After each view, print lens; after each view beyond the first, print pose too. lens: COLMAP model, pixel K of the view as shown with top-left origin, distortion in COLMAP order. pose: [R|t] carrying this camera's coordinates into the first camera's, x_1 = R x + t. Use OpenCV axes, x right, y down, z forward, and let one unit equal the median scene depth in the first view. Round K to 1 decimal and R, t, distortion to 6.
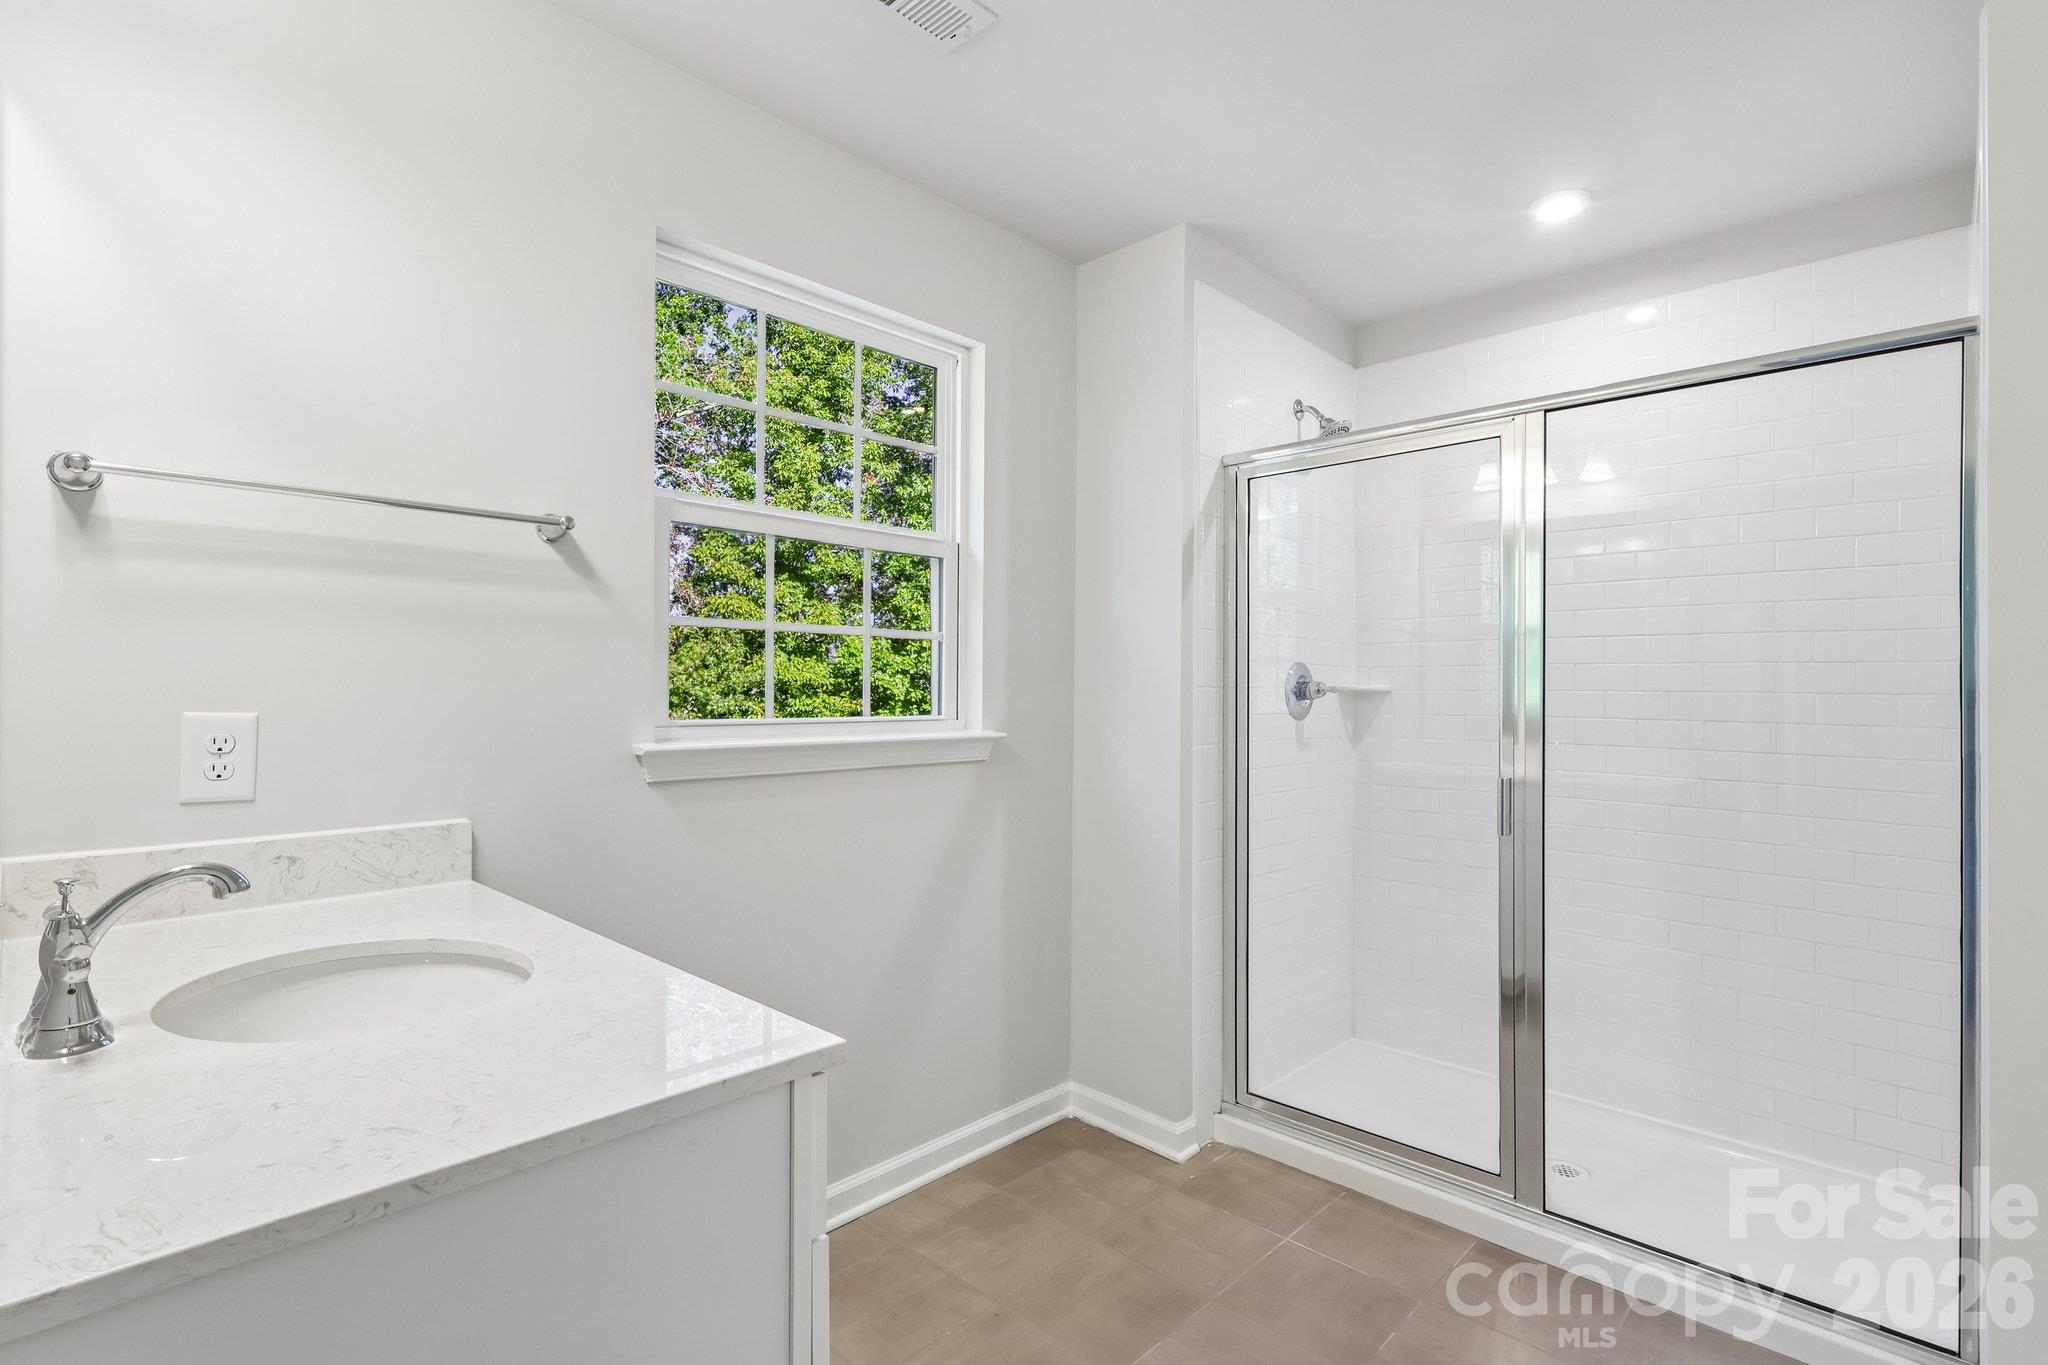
lens RADIAL K [[974.8, 0, 1032.4], [0, 974.8, 687.6], [0, 0, 1]] dist [0.003699, -0.000808]
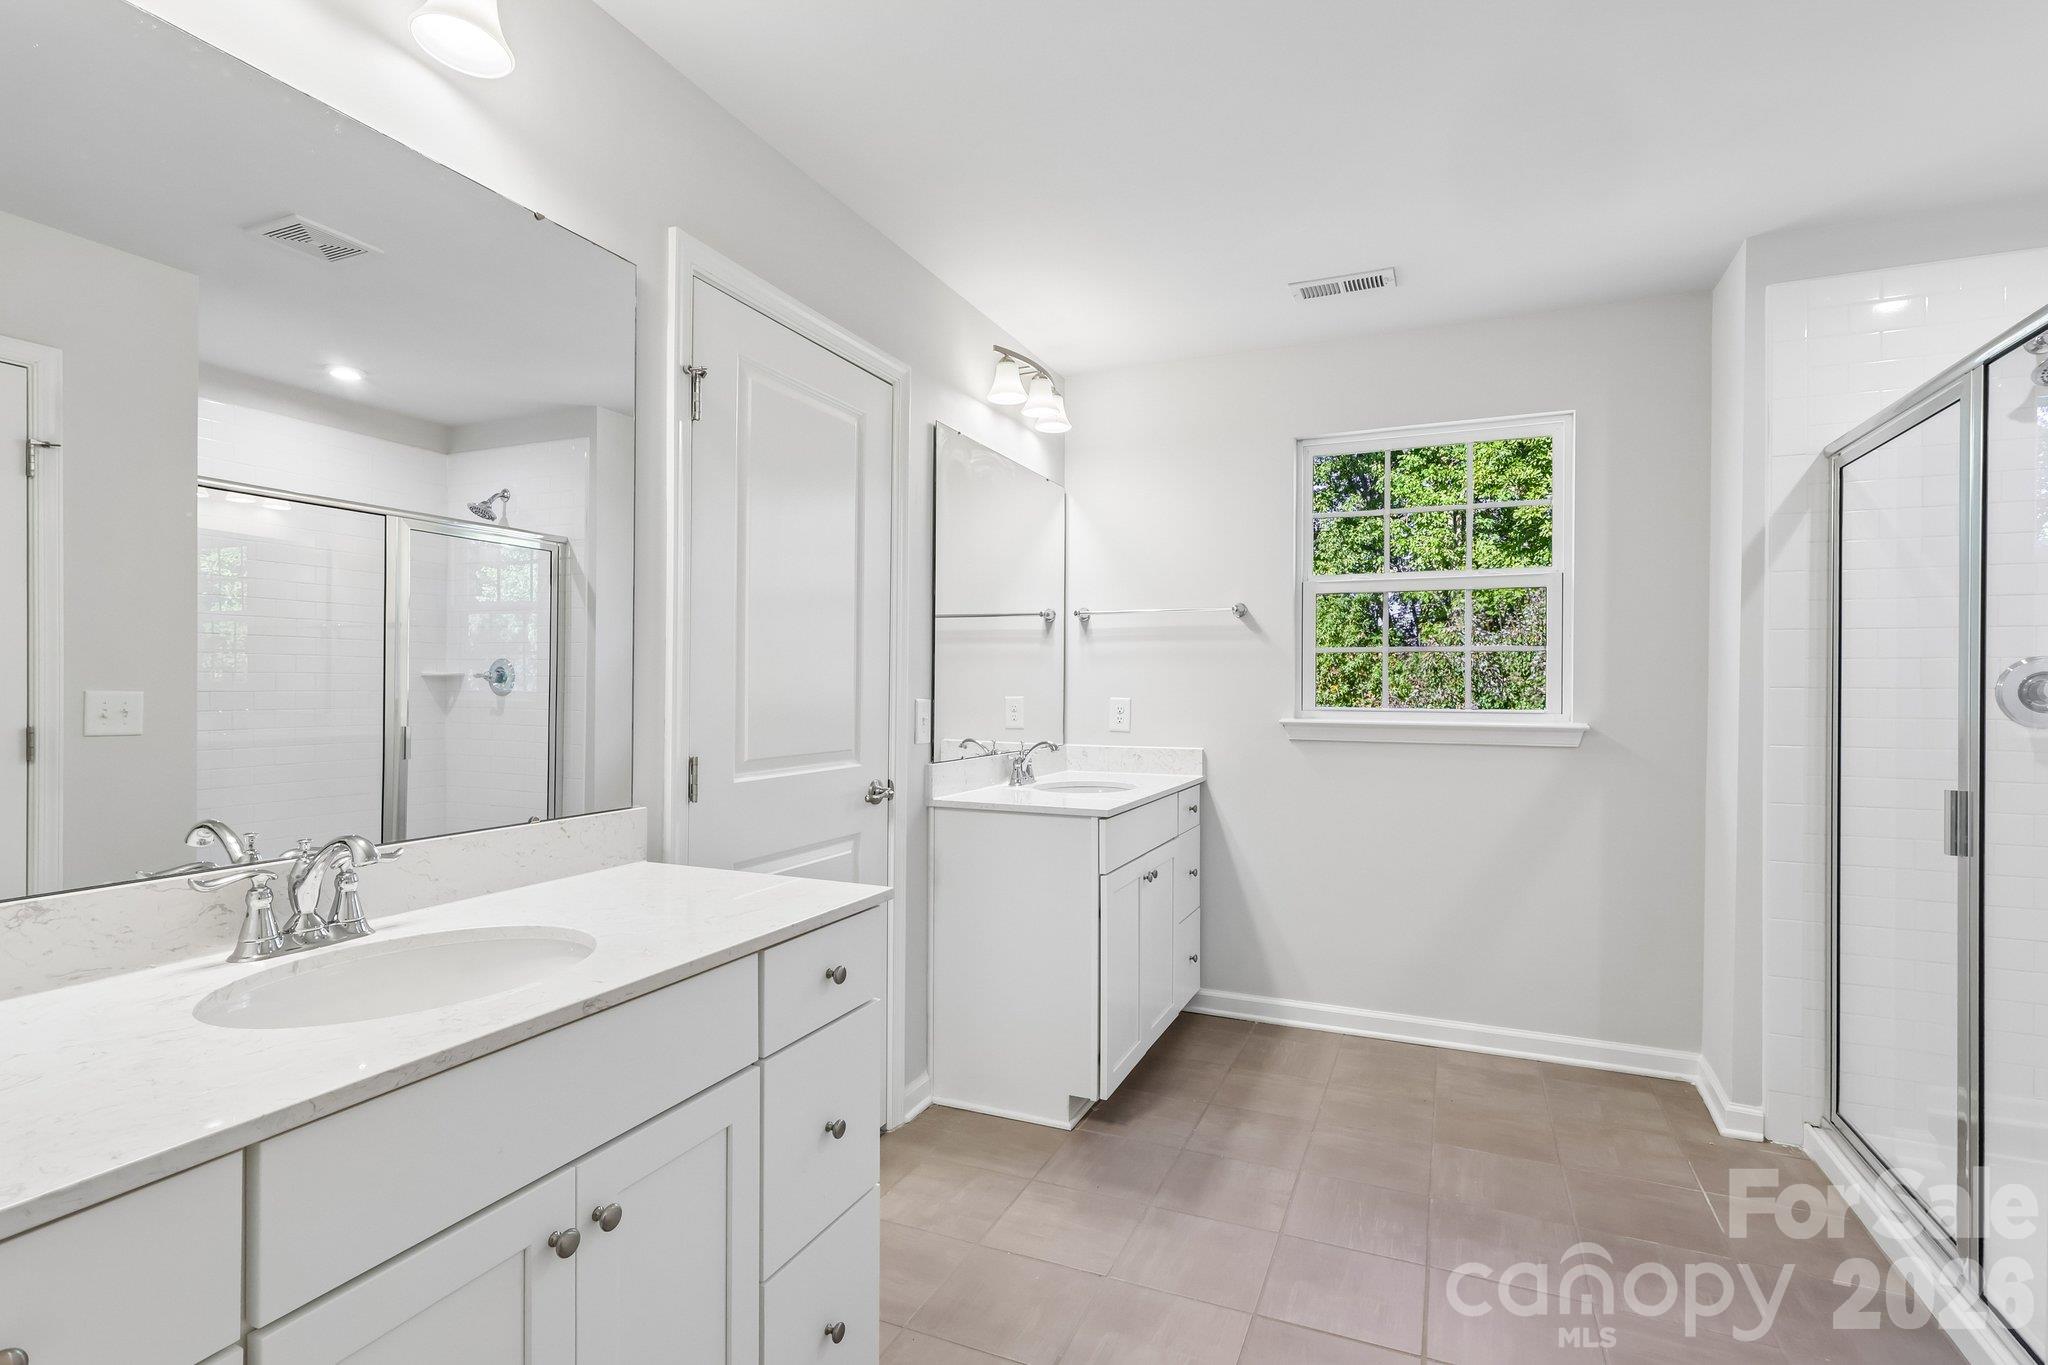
lens RADIAL K [[974.8, 0, 1026.1], [0, 974.8, 687.6], [0, 0, 1]] dist [0.003699, -0.000808]
pose [[0.326672, -0.006285, -0.945117, 0.931522], [-0.000830, 0.999976, -0.006937, 0.009525], [0.945138, 0.003051, 0.326658, -0.064338]]
